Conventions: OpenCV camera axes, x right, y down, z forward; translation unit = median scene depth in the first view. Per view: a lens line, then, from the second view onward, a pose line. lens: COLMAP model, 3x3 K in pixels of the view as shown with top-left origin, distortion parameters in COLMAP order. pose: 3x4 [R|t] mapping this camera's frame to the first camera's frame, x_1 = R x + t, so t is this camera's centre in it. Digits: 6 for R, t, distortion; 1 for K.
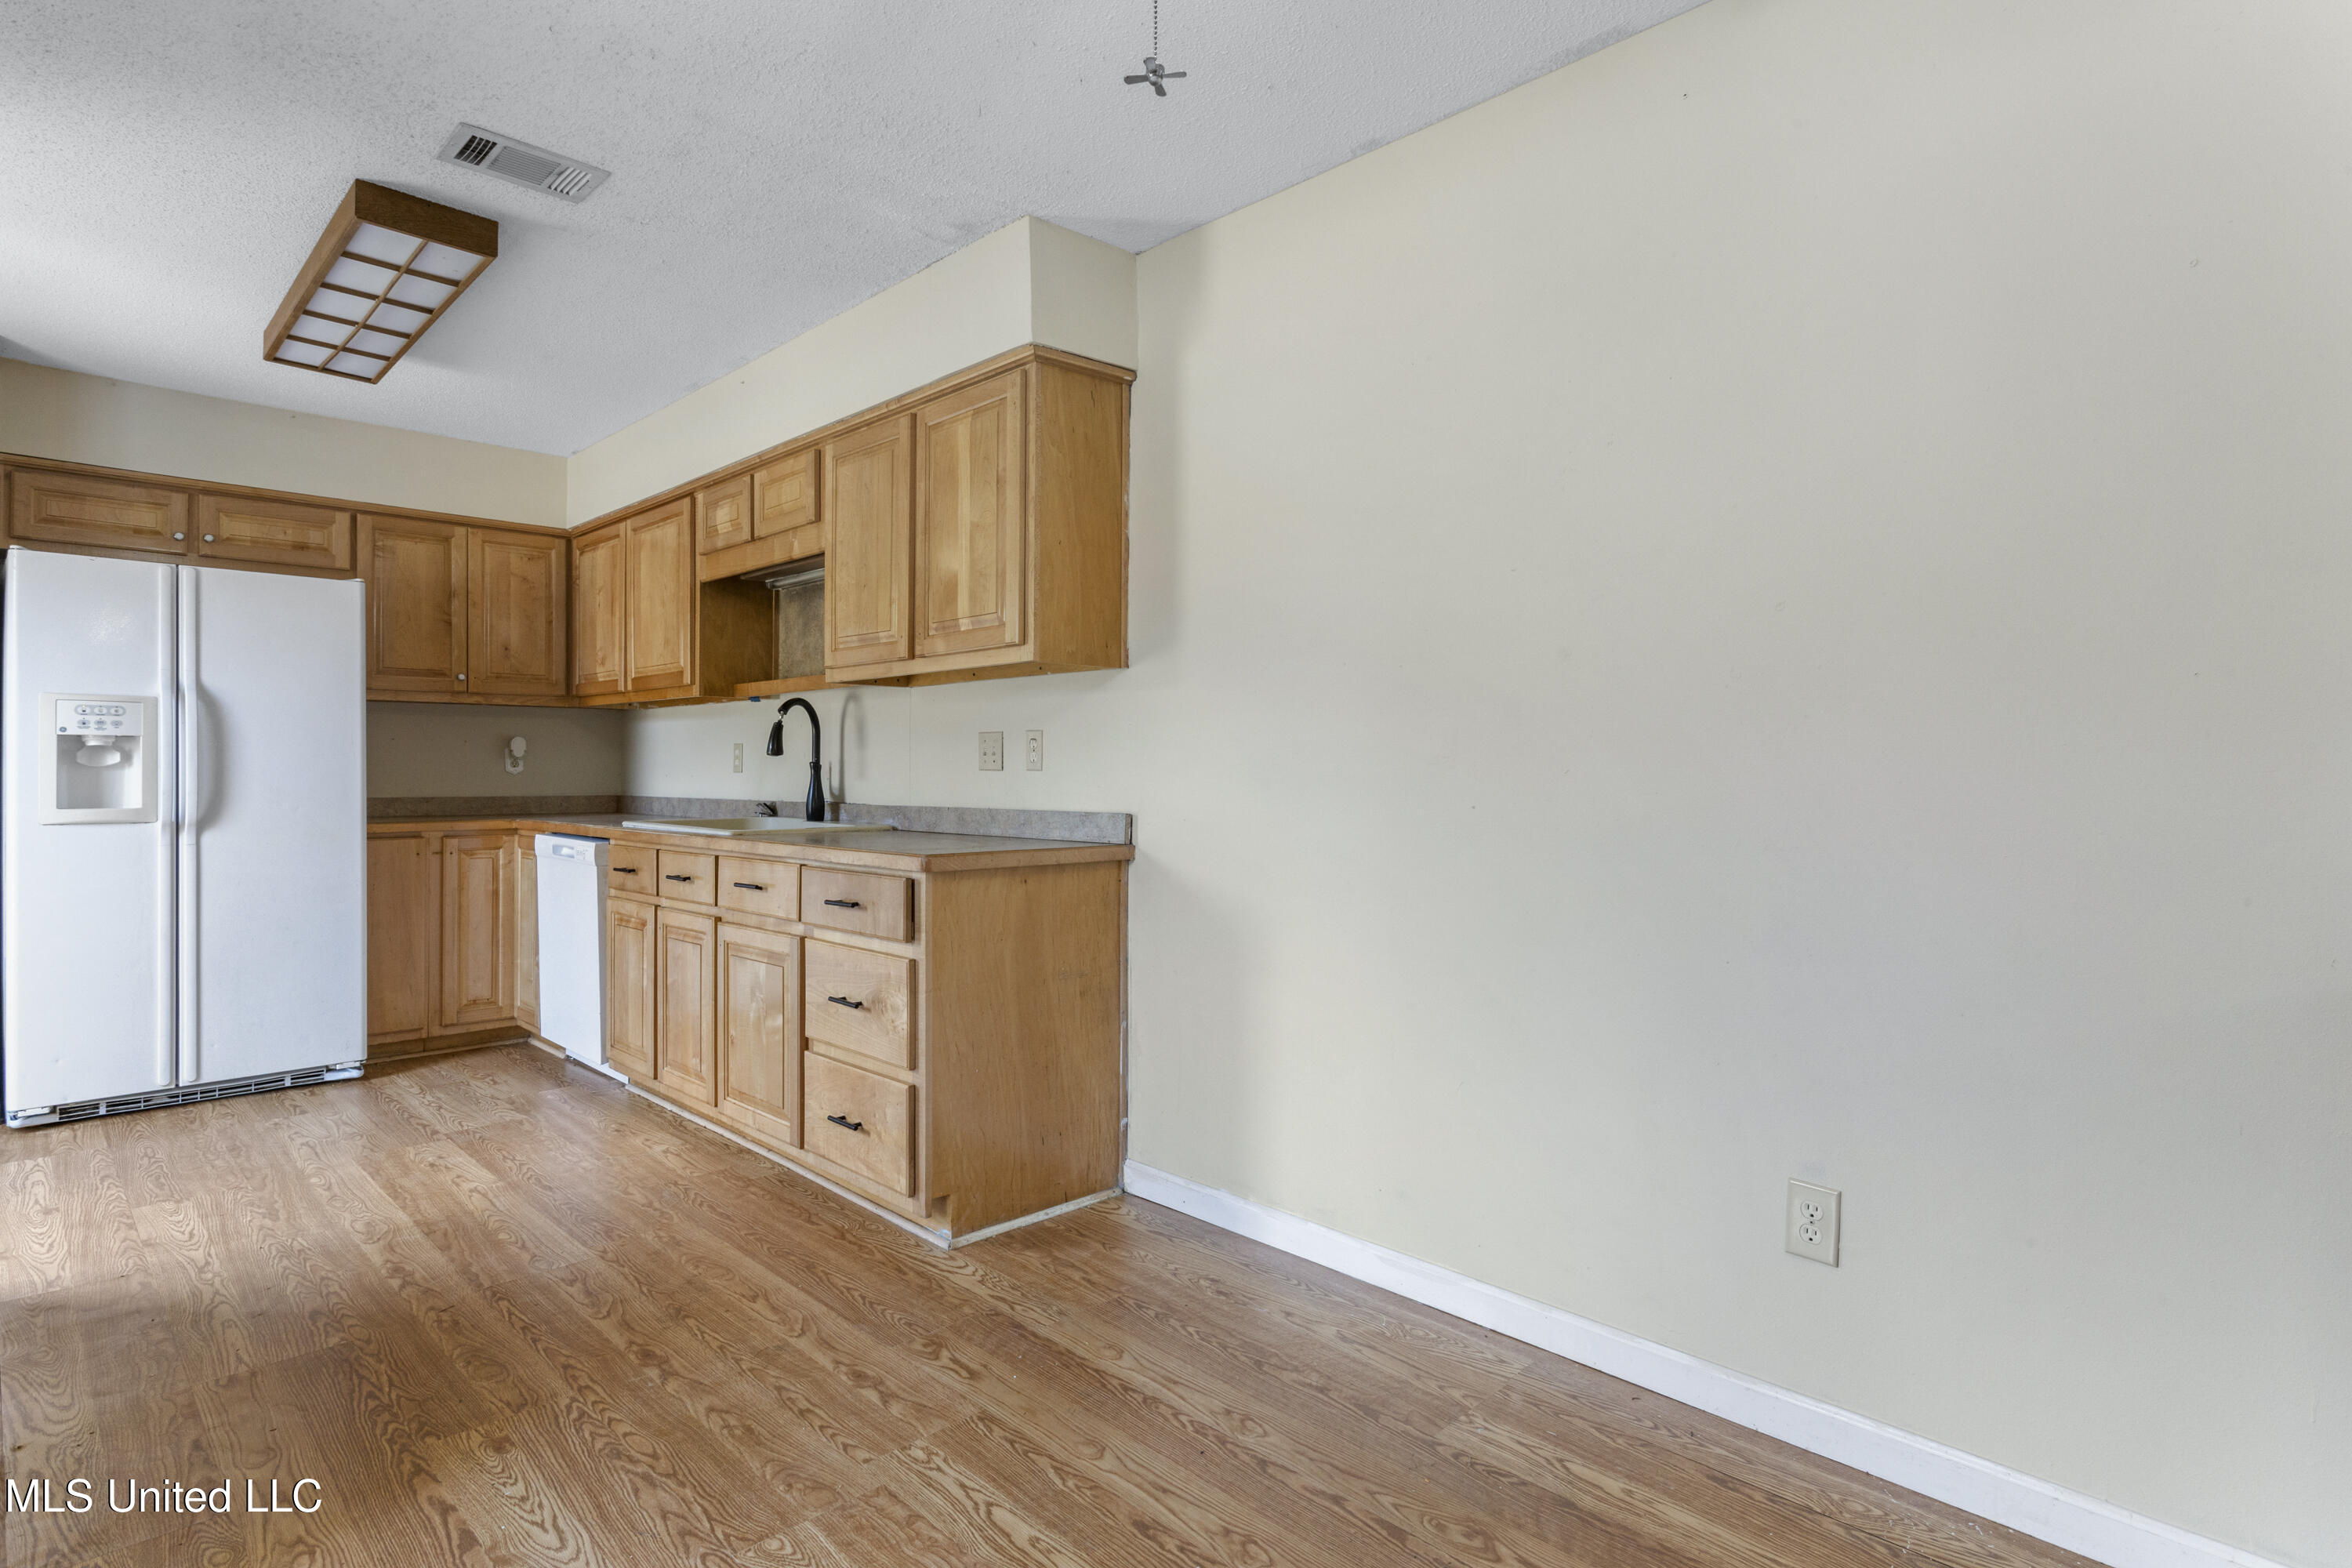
lens RADIAL K [[1209.2, 0, 1170.6], [0, 1209.2, 762.1], [0, 0, 1]] dist [-0.000315, 0.000637]
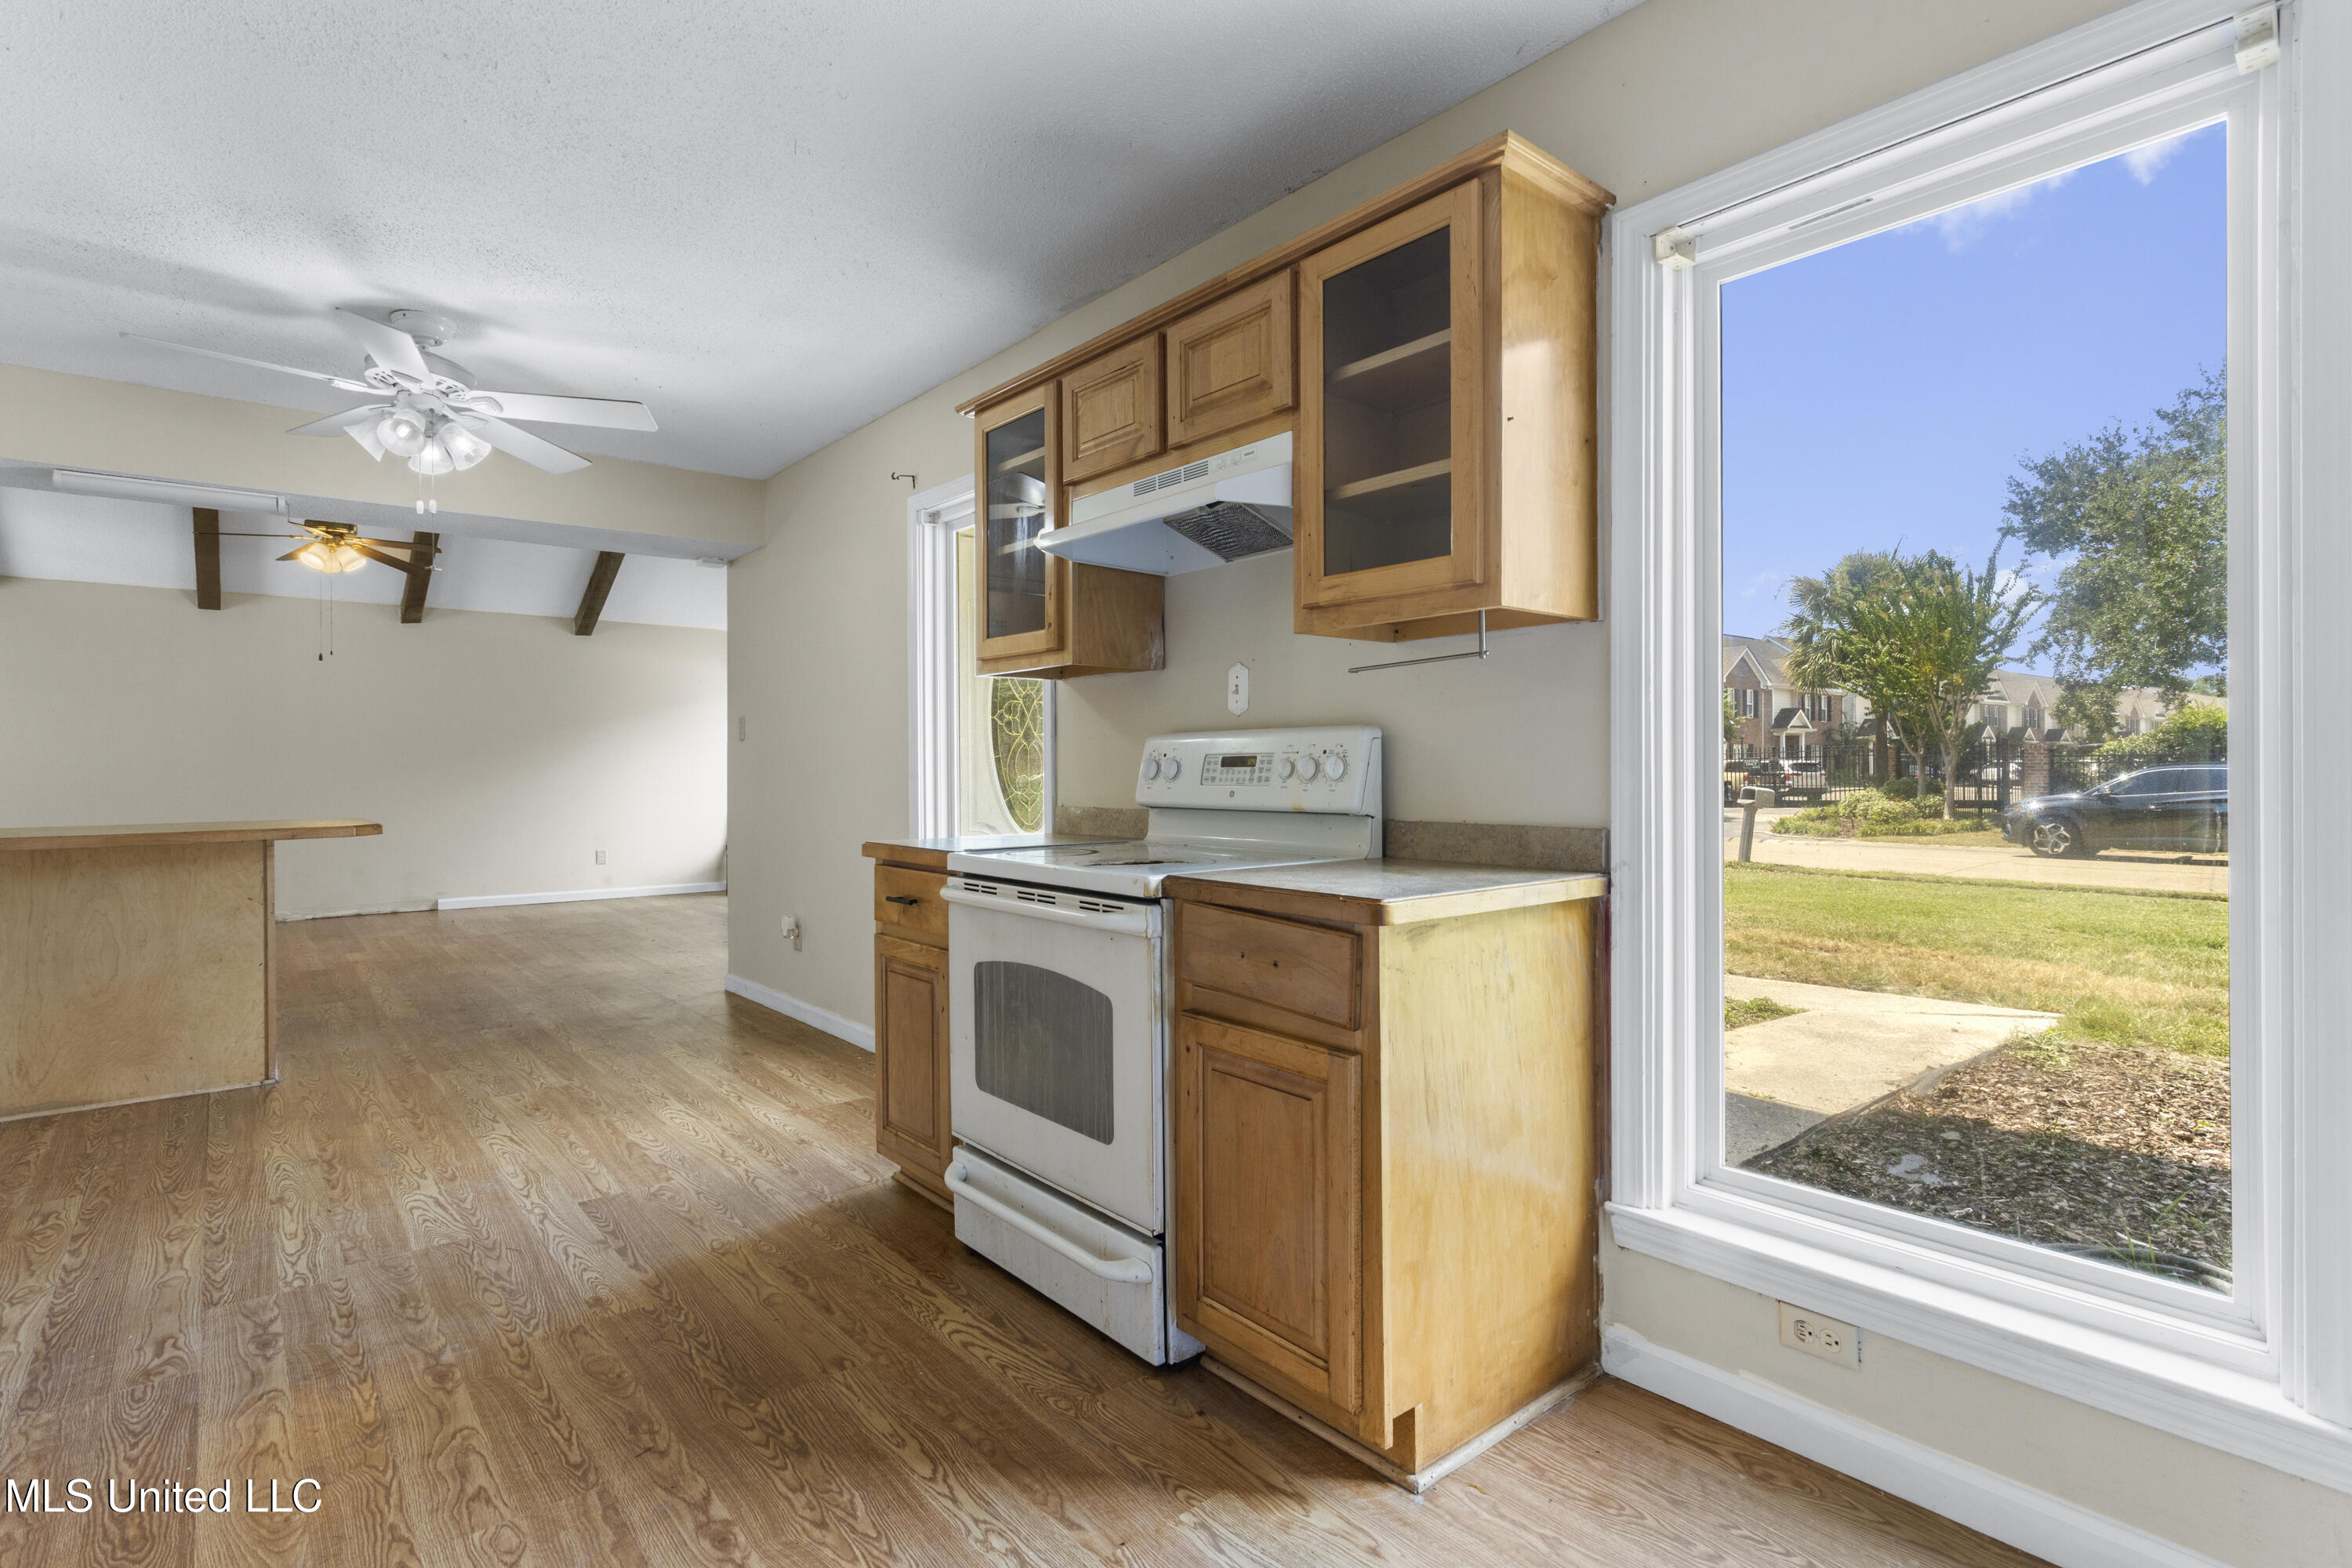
lens RADIAL K [[1143.2, 0, 1174.2], [0, 1143.2, 769.1], [0, 0, 1]] dist [0.002986, -0.000077]
pose [[-0.996727, 0.000253, 0.080837, -0.728912], [-0.000165, 0.999987, -0.005169, 0.006522], [-0.080838, -0.005165, -0.996714, 1.248769]]
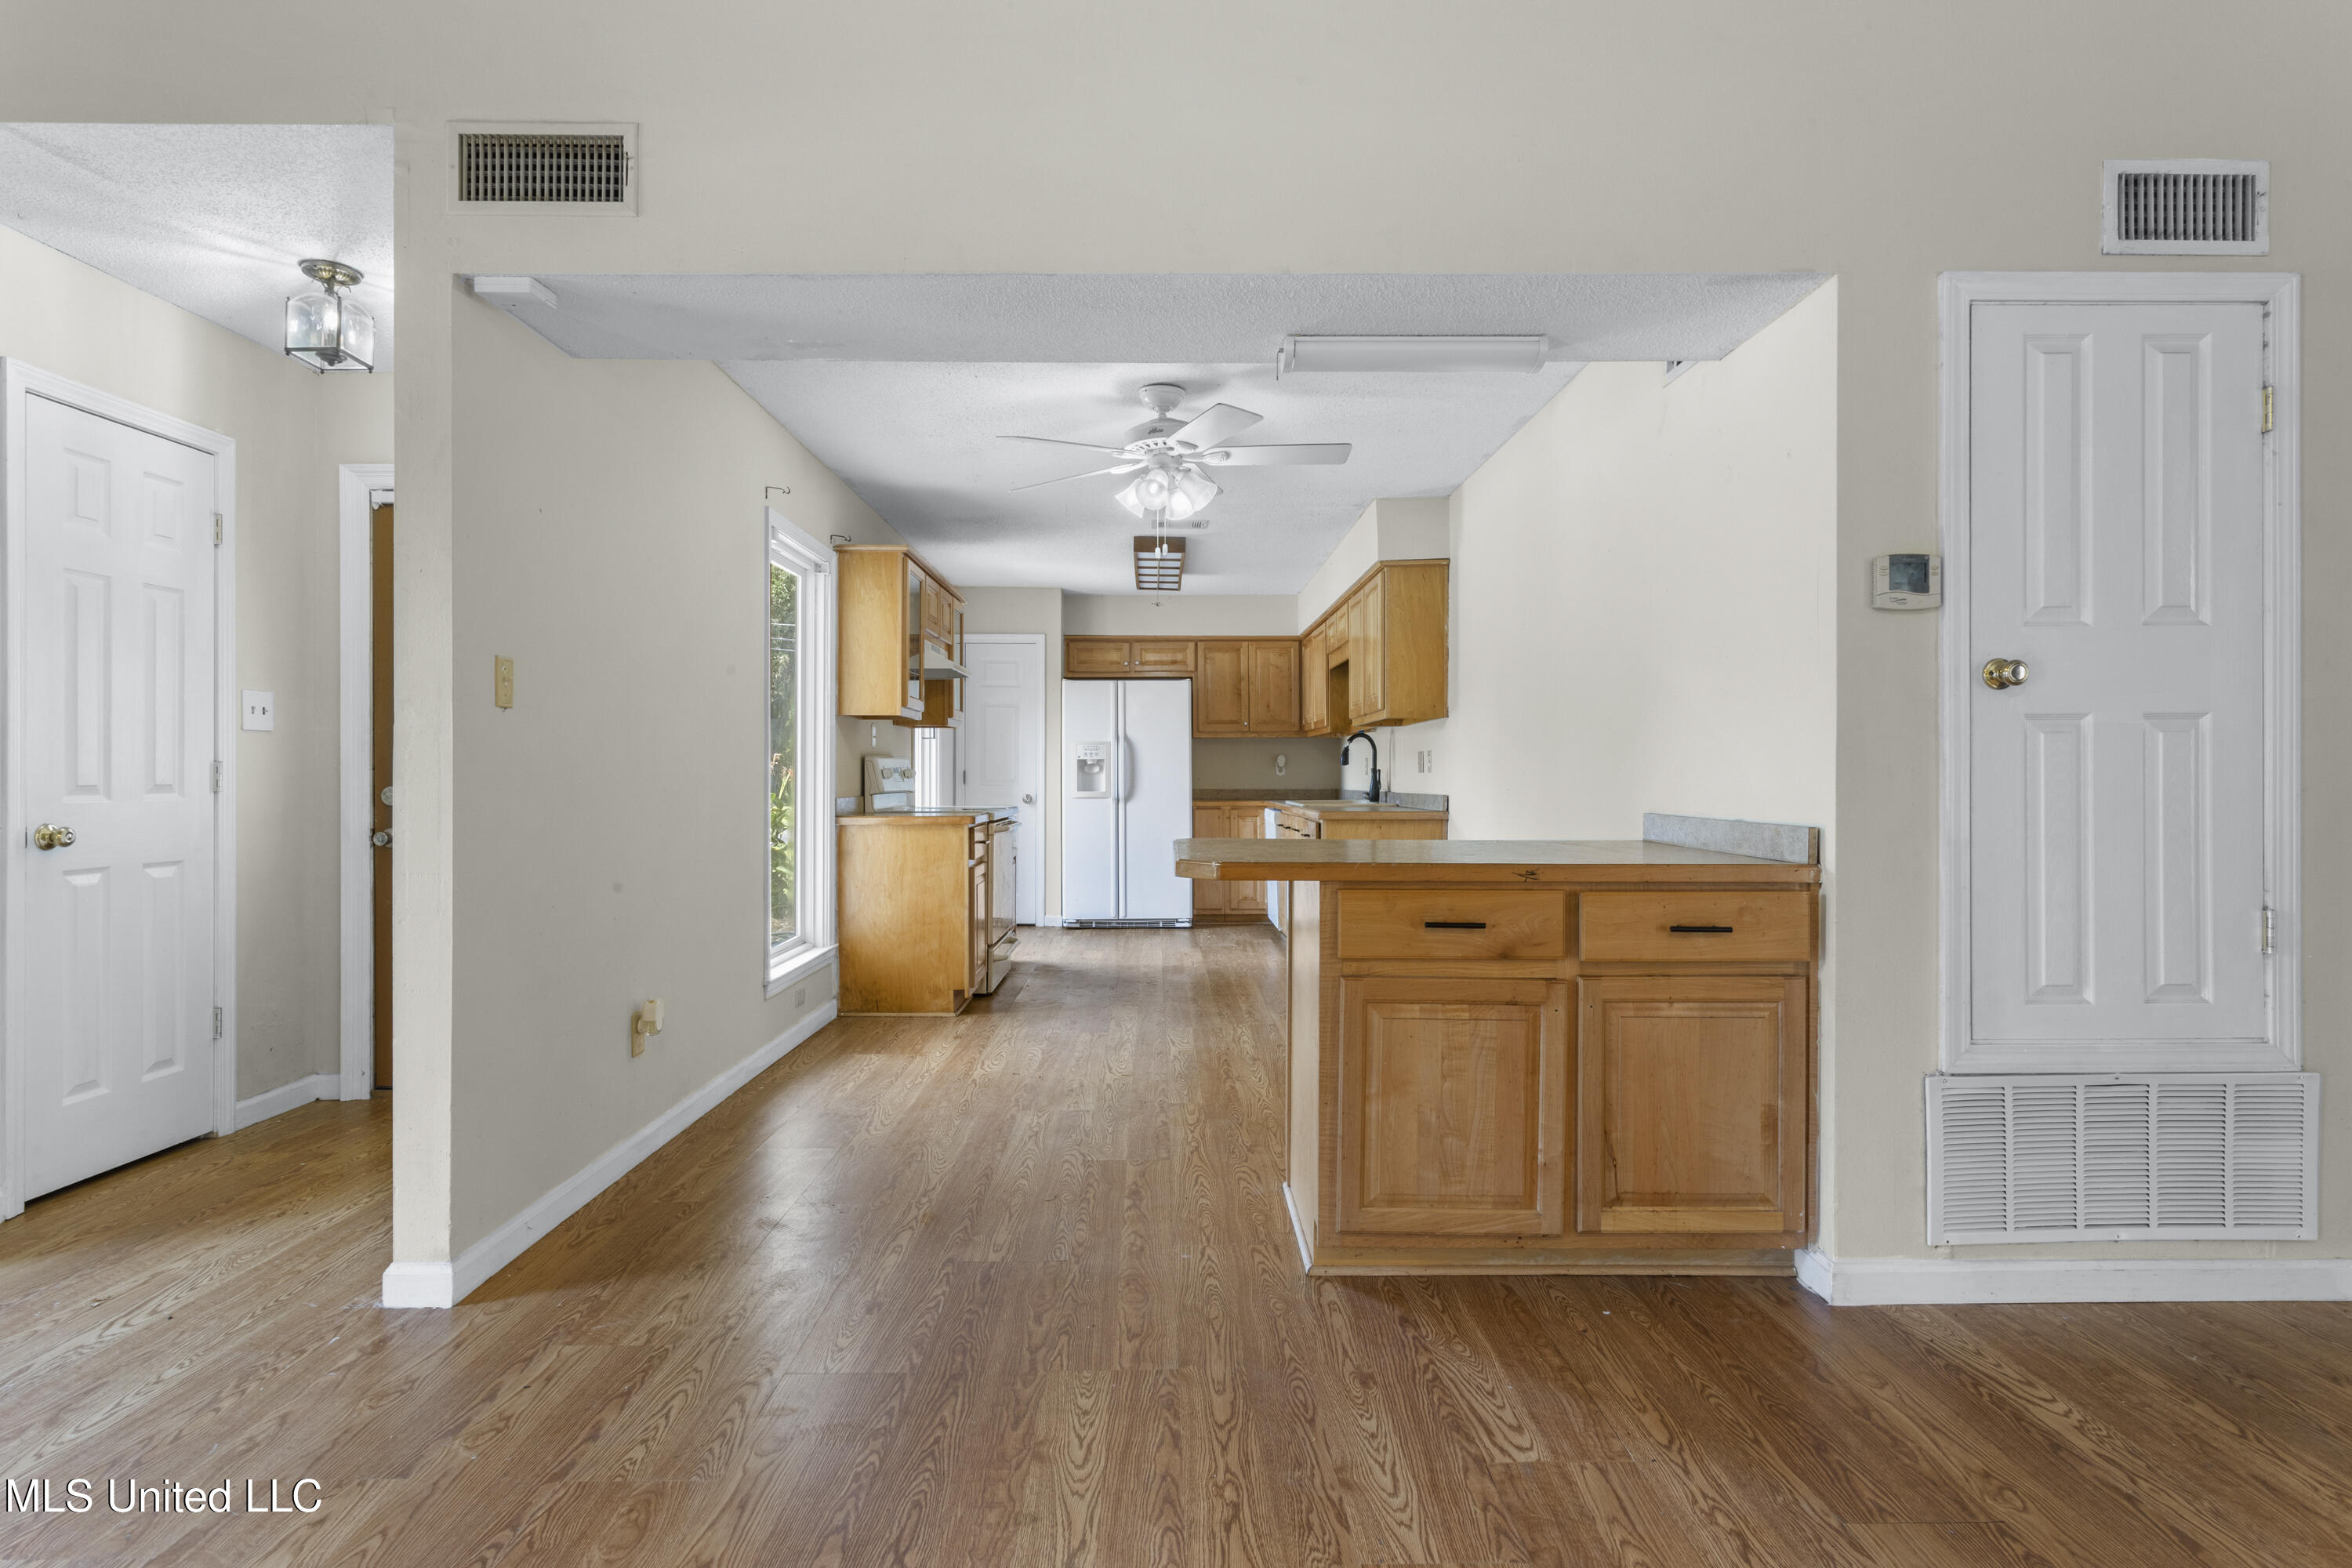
lens RADIAL K [[1209.2, 0, 1174.0], [0, 1209.2, 768.4], [0, 0, 1]] dist [-0.000315, 0.000637]
pose [[0.724898, -0.007261, -0.688818, 0.879590], [0.007424, 0.999969, -0.002728, 0.002603], [0.688816, -0.003137, 0.724930, -0.599287]]
